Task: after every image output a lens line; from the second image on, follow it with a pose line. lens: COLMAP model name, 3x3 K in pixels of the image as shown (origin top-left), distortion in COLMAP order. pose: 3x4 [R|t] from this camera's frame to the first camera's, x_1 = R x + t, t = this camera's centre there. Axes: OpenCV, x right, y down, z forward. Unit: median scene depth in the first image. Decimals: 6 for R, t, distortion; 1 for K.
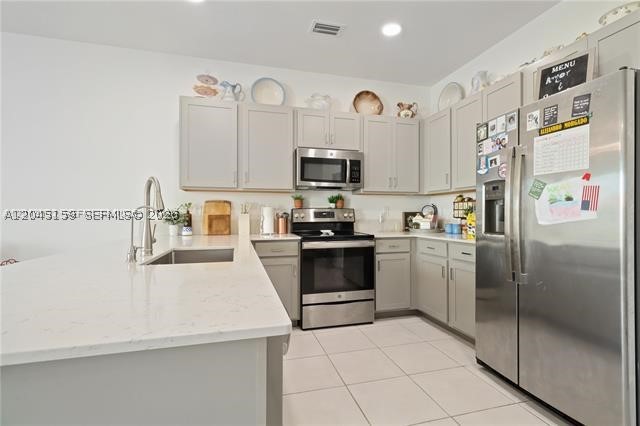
lens RADIAL K [[303.5, 0, 322.1], [0, 303.5, 213.6], [0, 0, 1]] dist [-0.001818, 0.001073]
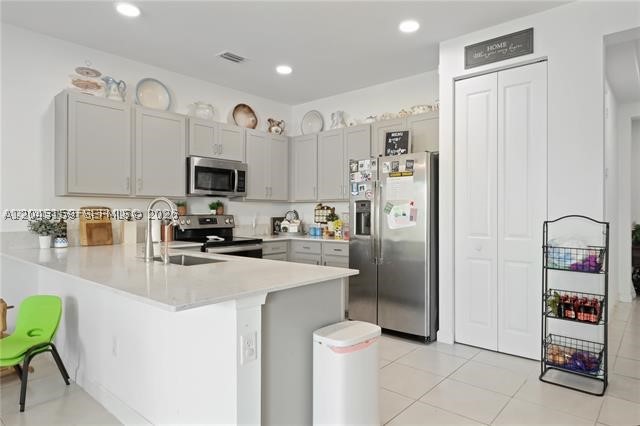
lens RADIAL K [[385.5, 0, 318.5], [0, 385.5, 213.8], [0, 0, 1]] dist [-0.001584, 0.003715]
pose [[0.838178, -0.001102, 0.545396, -0.426311], [-0.001710, 0.999988, 0.004649, -0.030562], [-0.545395, -0.004830, 0.838165, -0.321258]]
